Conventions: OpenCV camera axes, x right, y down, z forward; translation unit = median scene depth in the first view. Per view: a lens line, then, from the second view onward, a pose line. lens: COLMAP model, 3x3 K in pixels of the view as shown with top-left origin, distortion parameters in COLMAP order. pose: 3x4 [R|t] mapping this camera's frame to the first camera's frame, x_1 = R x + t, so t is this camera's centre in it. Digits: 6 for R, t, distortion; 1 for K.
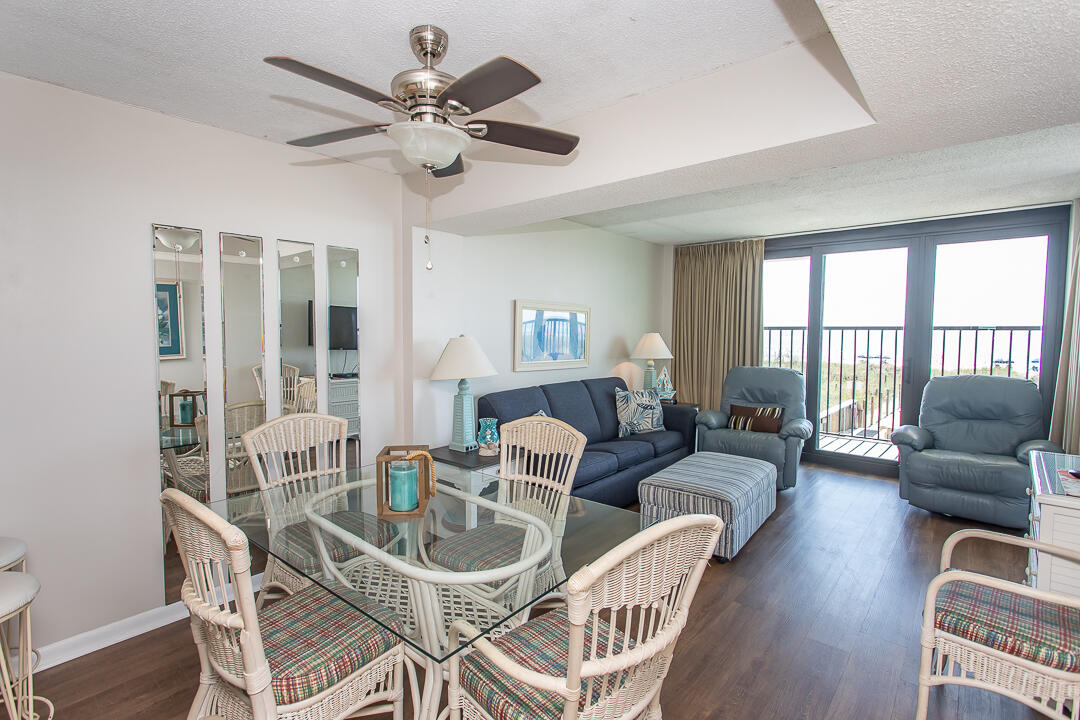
lens RADIAL K [[504.5, 0, 542.5], [0, 504.5, 360.6], [0, 0, 1]] dist [-0.001542, 0.003805]
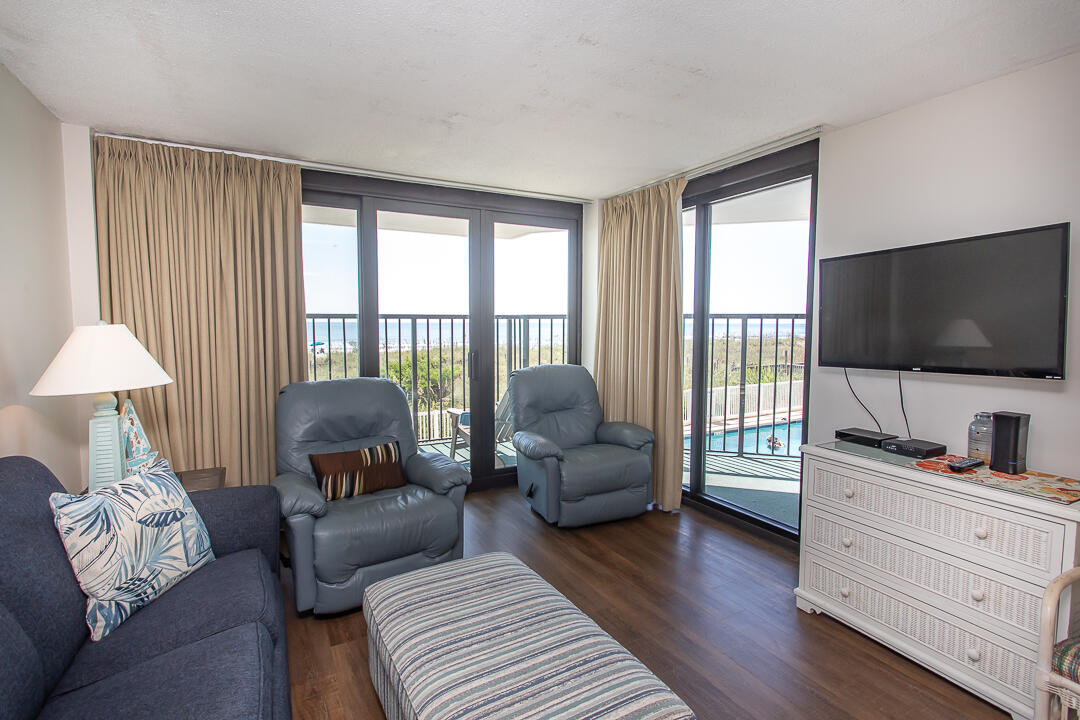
lens RADIAL K [[504.5, 0, 532.0], [0, 504.5, 361.1], [0, 0, 1]] dist [-0.001542, 0.003805]
pose [[0.370597, -0.079443, 0.925390, -0.035588], [0.056430, 0.996421, 0.062942, -0.036458], [-0.927078, 0.028894, 0.373753, 0.587594]]
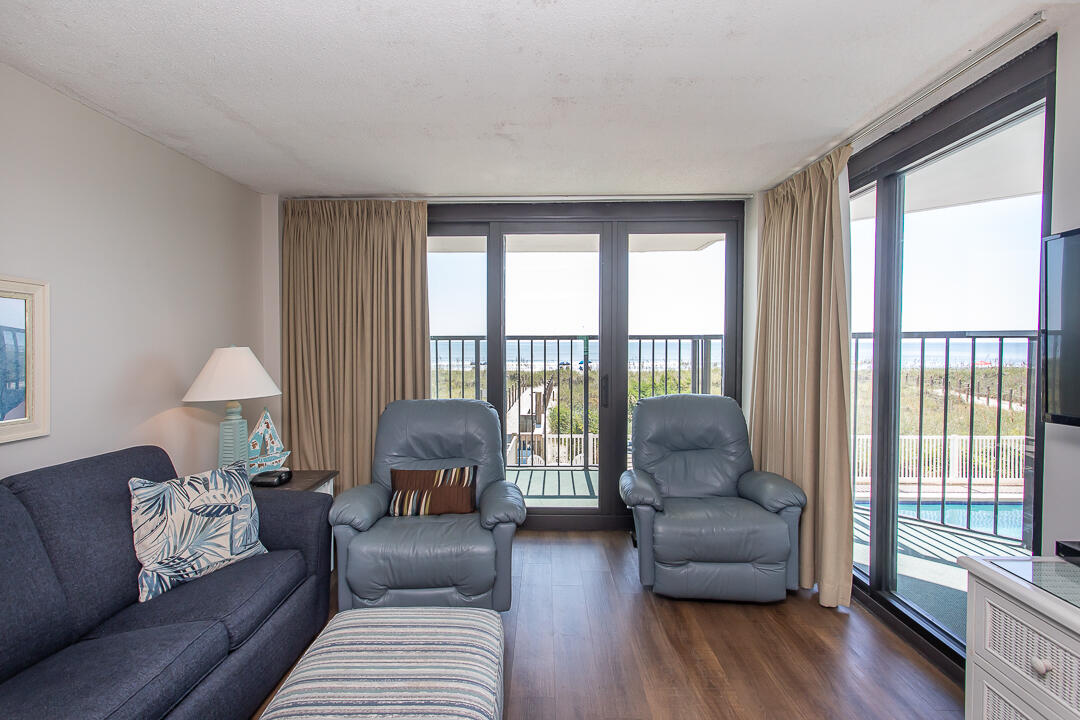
lens RADIAL K [[504.5, 0, 536.3], [0, 504.5, 358.1], [0, 0, 1]] dist [-0.001542, 0.003805]
pose [[0.773890, -0.028879, 0.632662, 0.143988], [0.044736, 0.998957, -0.009122, -0.028887], [-0.631739, 0.035362, 0.774375, 0.455794]]
